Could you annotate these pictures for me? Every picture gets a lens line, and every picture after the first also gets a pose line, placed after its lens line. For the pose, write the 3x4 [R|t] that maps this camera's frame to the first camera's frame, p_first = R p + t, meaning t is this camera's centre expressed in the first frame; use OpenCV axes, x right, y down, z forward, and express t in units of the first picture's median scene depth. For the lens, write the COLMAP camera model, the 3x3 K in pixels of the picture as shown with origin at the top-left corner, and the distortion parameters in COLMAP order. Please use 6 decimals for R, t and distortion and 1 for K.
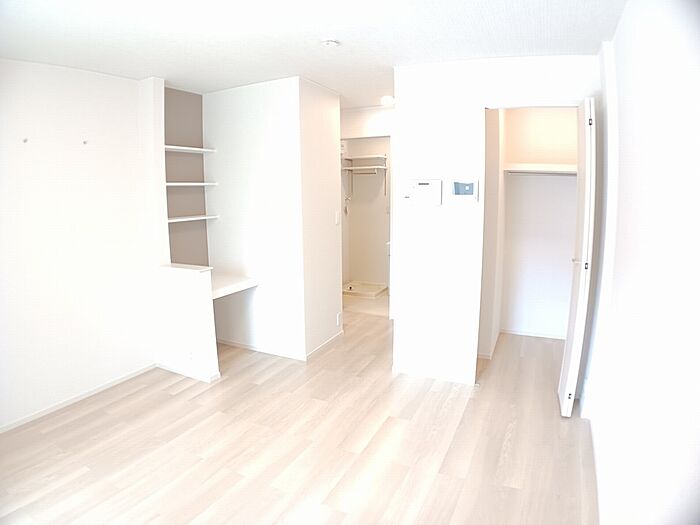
lens RADIAL K [[419.2, 0, 351.0], [0, 419.2, 247.4], [0, 0, 1]] dist [-0.154426, -0.001088]
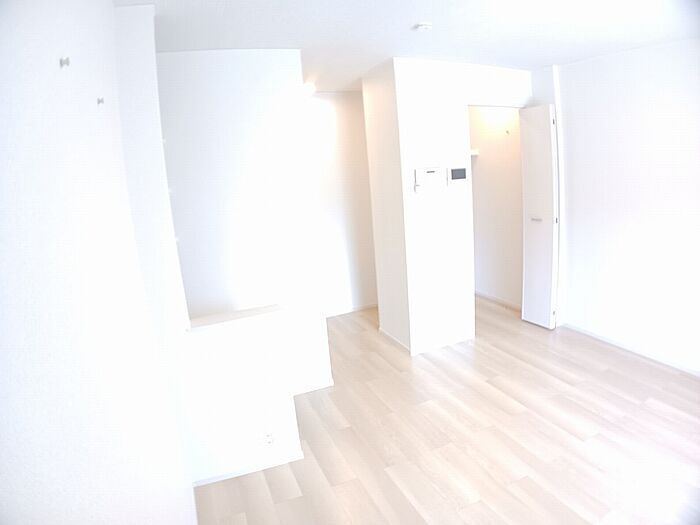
lens RADIAL K [[419.2, 0, 351.0], [0, 419.2, 247.4], [0, 0, 1]] dist [-0.154426, -0.001088]
pose [[0.652054, -0.179525, 0.736611, -0.829315], [0.175511, 0.980913, 0.083703, -0.091291], [-0.737578, 0.074704, 0.671117, 0.465324]]
